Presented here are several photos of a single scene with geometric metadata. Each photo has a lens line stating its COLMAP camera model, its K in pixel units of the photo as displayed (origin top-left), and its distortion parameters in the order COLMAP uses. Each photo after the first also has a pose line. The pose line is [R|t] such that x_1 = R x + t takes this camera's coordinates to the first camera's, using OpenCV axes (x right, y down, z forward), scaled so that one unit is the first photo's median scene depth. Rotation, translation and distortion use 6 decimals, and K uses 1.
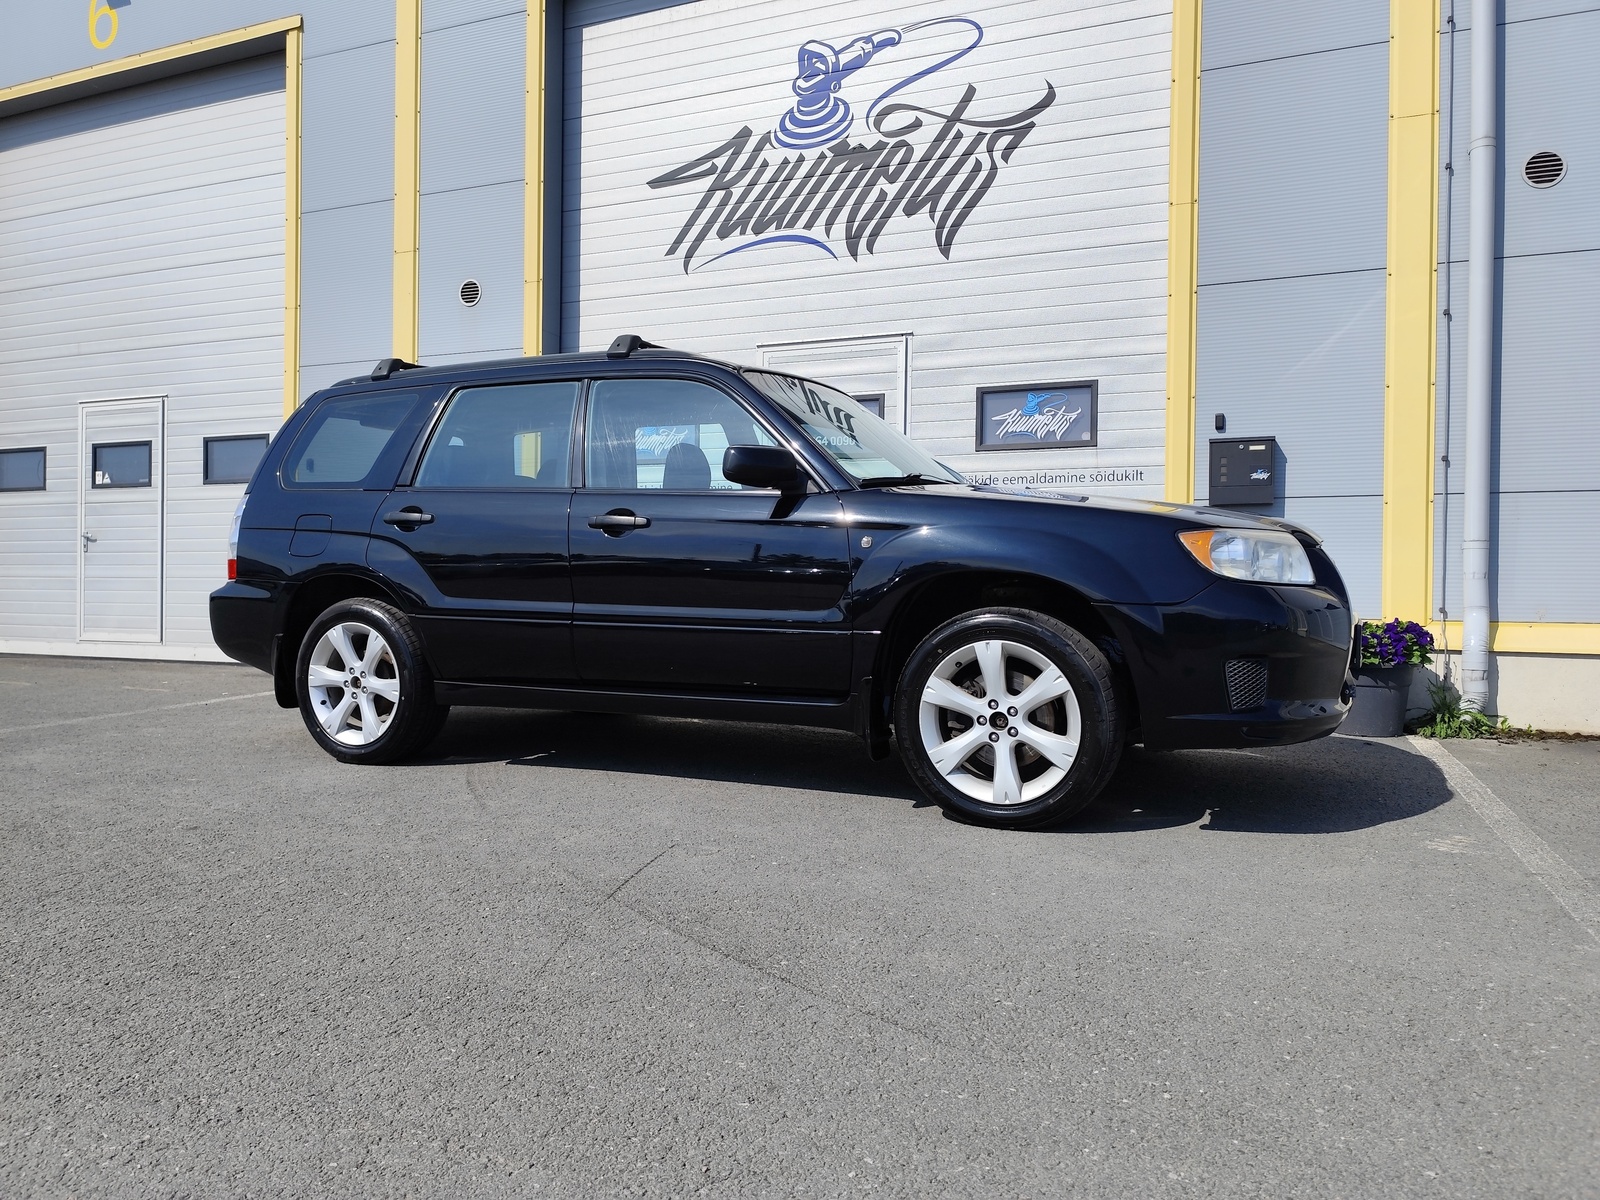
lens RADIAL K [[1125.6, 0, 800.5], [0, 1125.6, 592.4], [0, 0, 1]] dist [0.040796, -0.056457]
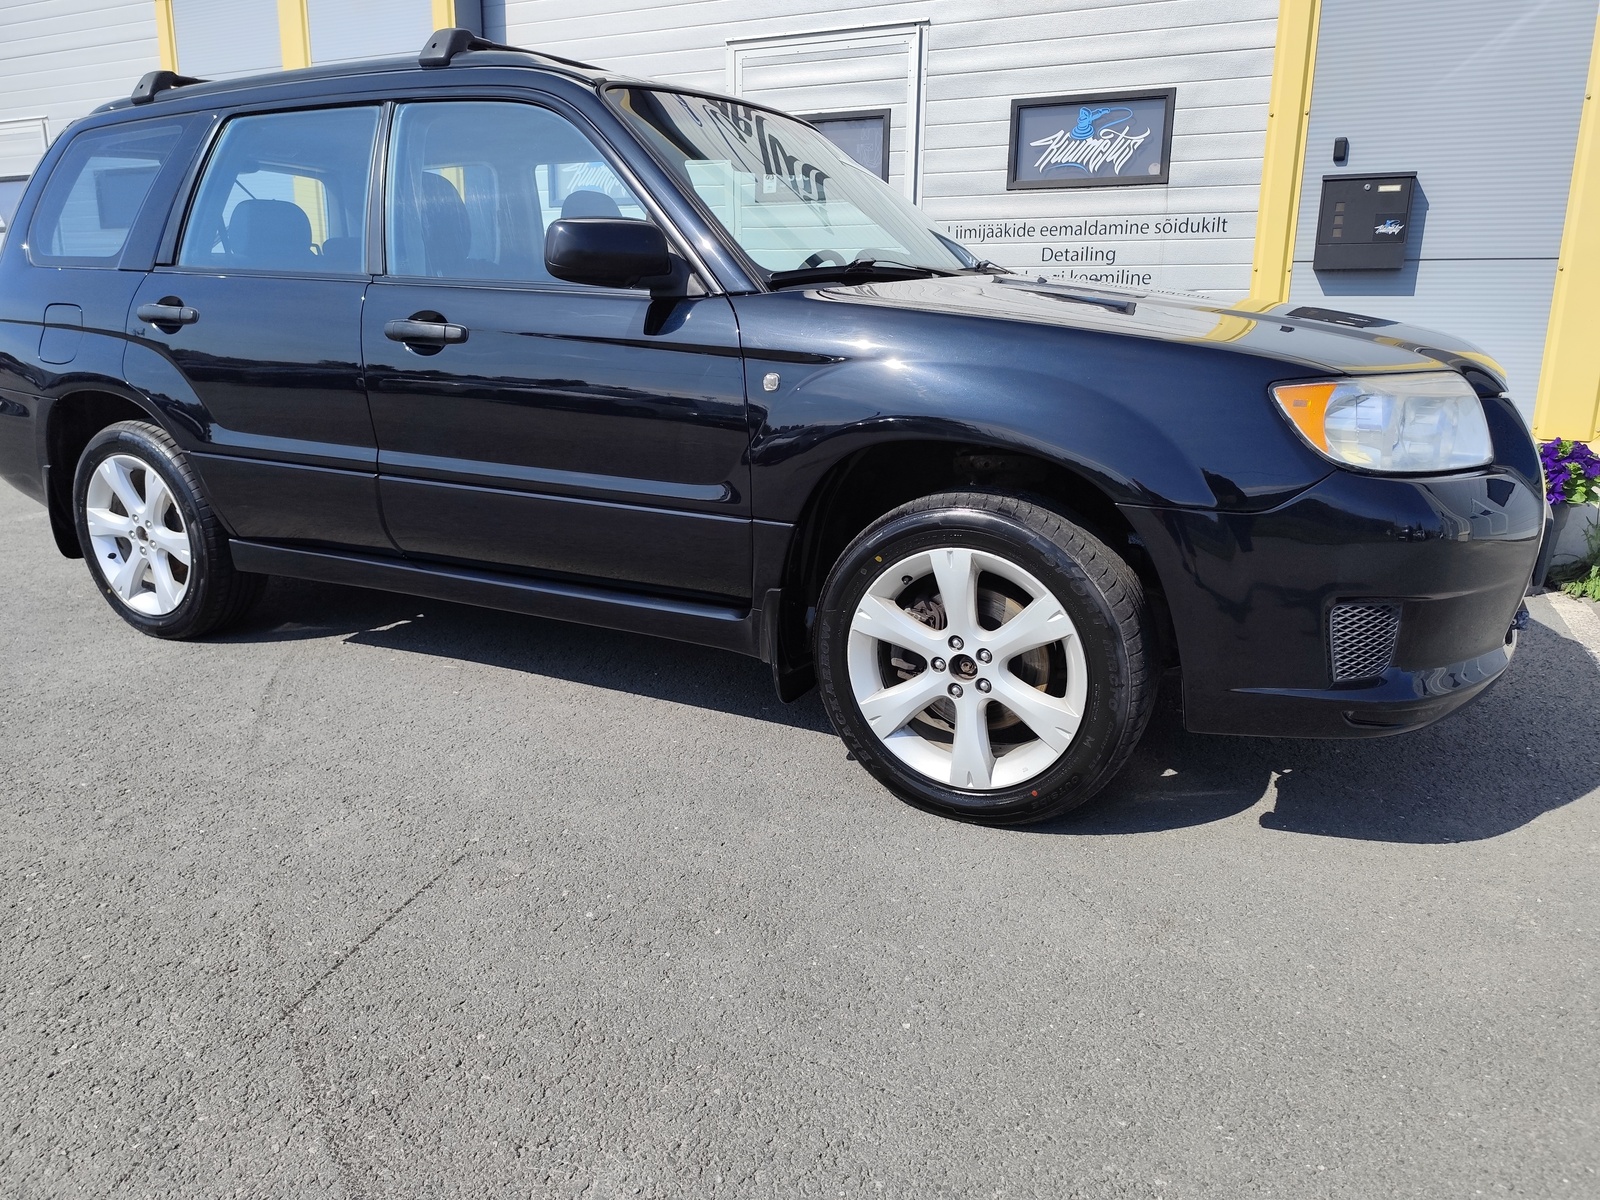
lens RADIAL K [[1125.6, 0, 800.5], [0, 1125.6, 592.4], [0, 0, 1]] dist [0.040796, -0.056457]
pose [[0.998720, 0.012594, -0.048983, 0.089459], [-0.000628, 0.971515, 0.236977, -0.066105], [0.050572, -0.236642, 0.970280, 0.293552]]
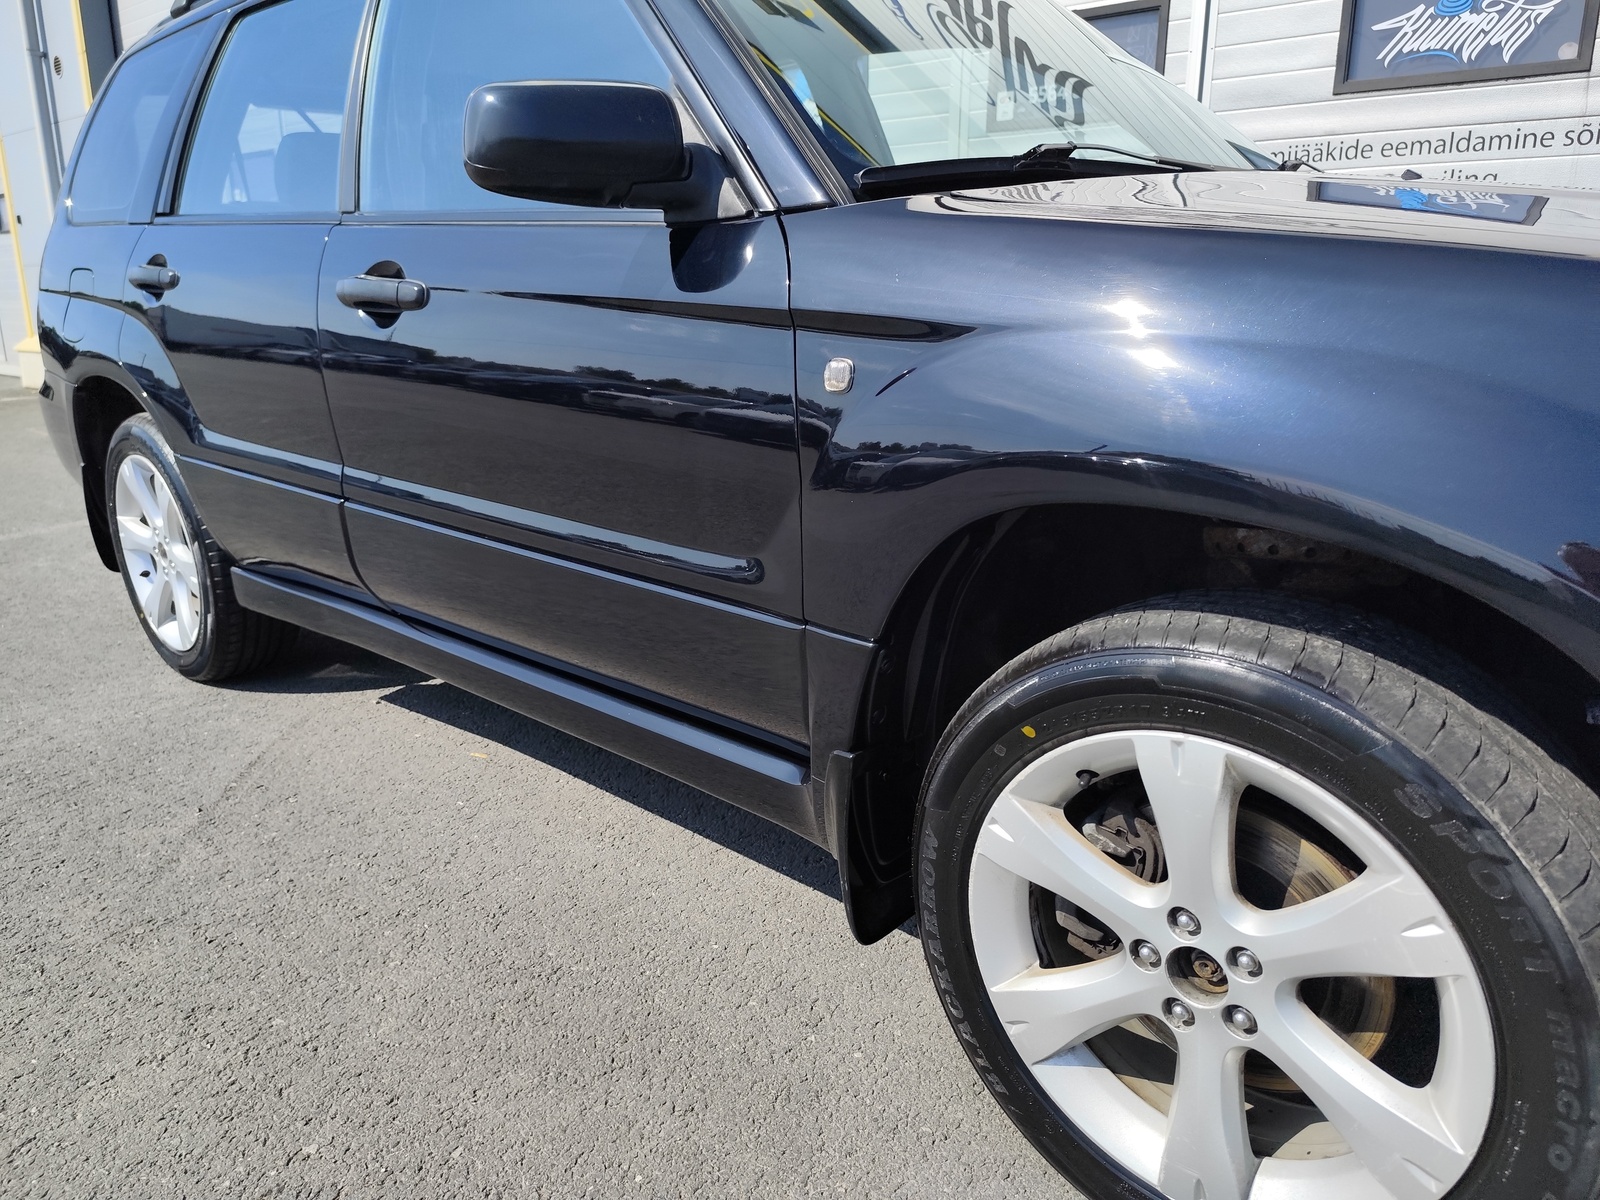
lens RADIAL K [[1132.0, 0, 793.5], [0, 1132.0, 592.7], [0, 0, 1]] dist [0.020468, -0.030018]
pose [[0.956854, 0.063577, -0.283528, 0.119773], [0.011553, 0.966674, 0.255750, -0.056065], [0.290339, -0.247991, 0.924232, 0.555375]]
